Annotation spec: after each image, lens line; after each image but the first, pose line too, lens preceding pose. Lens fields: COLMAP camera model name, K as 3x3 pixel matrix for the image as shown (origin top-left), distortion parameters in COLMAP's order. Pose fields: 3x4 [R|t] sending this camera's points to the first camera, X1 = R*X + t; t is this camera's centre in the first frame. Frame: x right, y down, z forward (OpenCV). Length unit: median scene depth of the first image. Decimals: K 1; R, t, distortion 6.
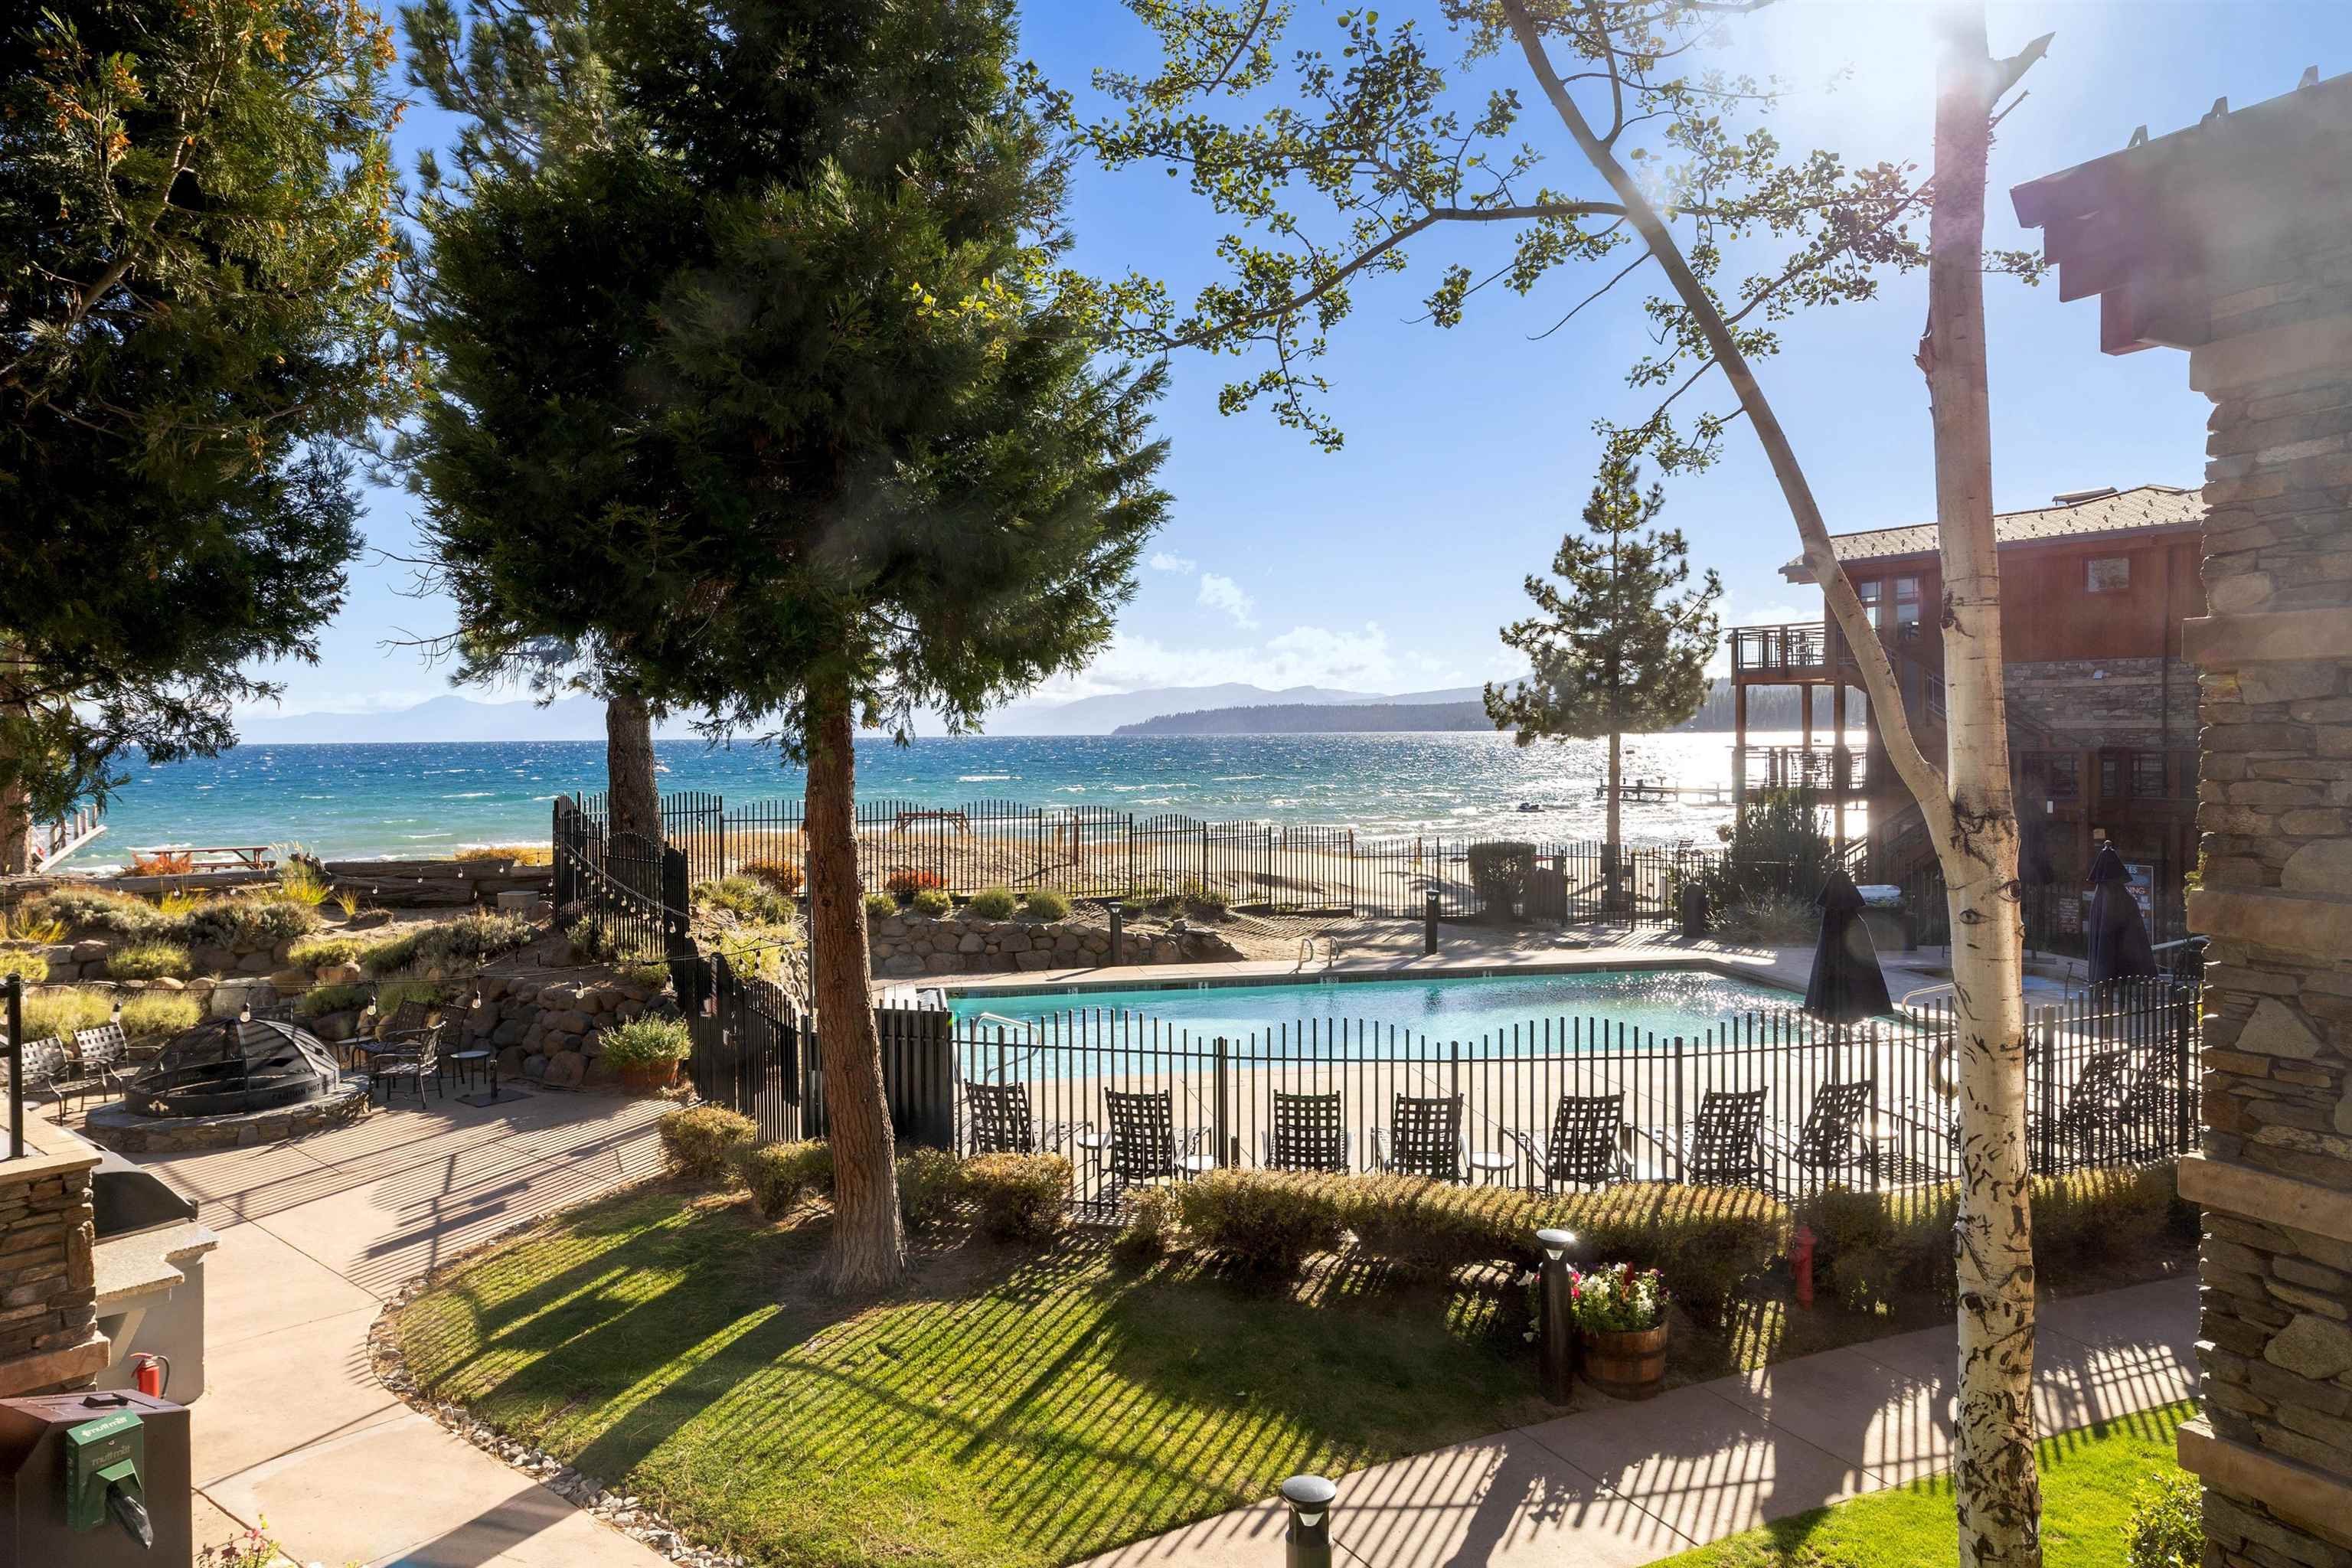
lens RADIAL K [[1519.5, 0, 1158.2], [0, 1519.5, 773.6], [0, 0, 1]] dist [0.033255, -0.011913]
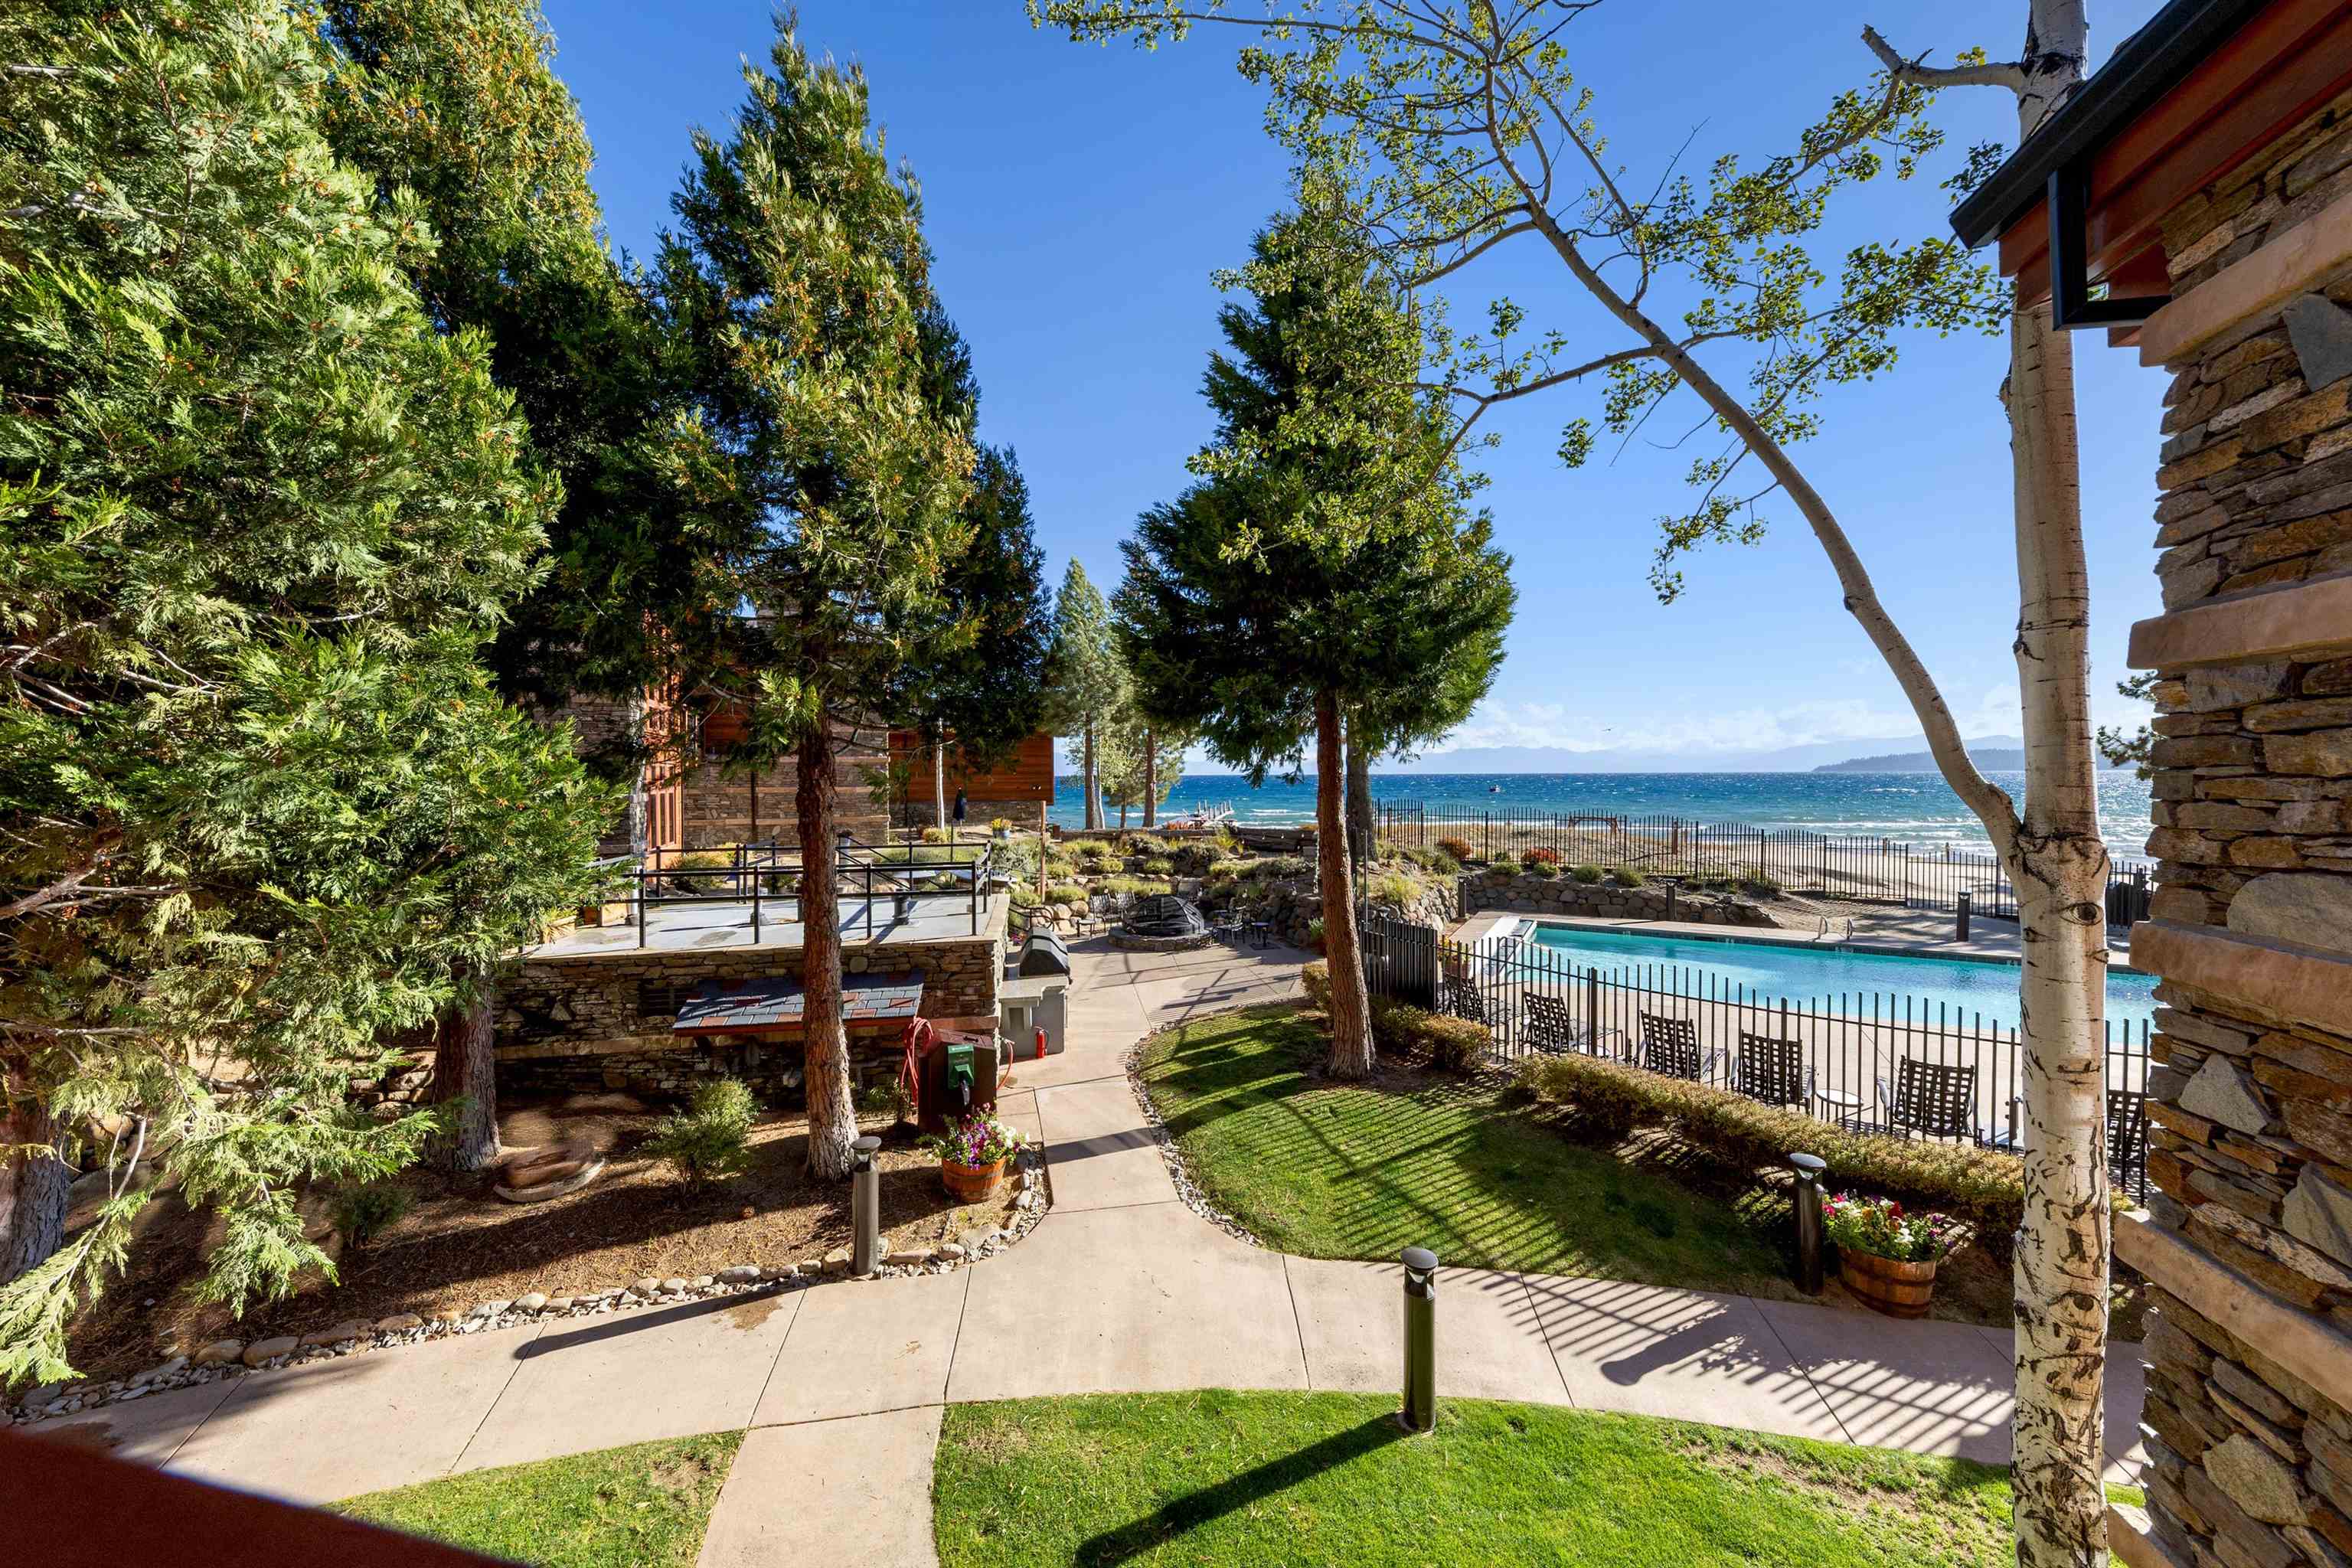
lens RADIAL K [[828.5, 0, 1211.2], [0, 828.5, 786.2], [0, 0, 1]] dist [0.003951, -0.001806]
pose [[0.779962, 0.014095, -0.625669, 0.255012], [-0.018940, 0.999820, -0.001087, 0.003278], [0.625541, 0.012698, 0.780088, 0.128751]]
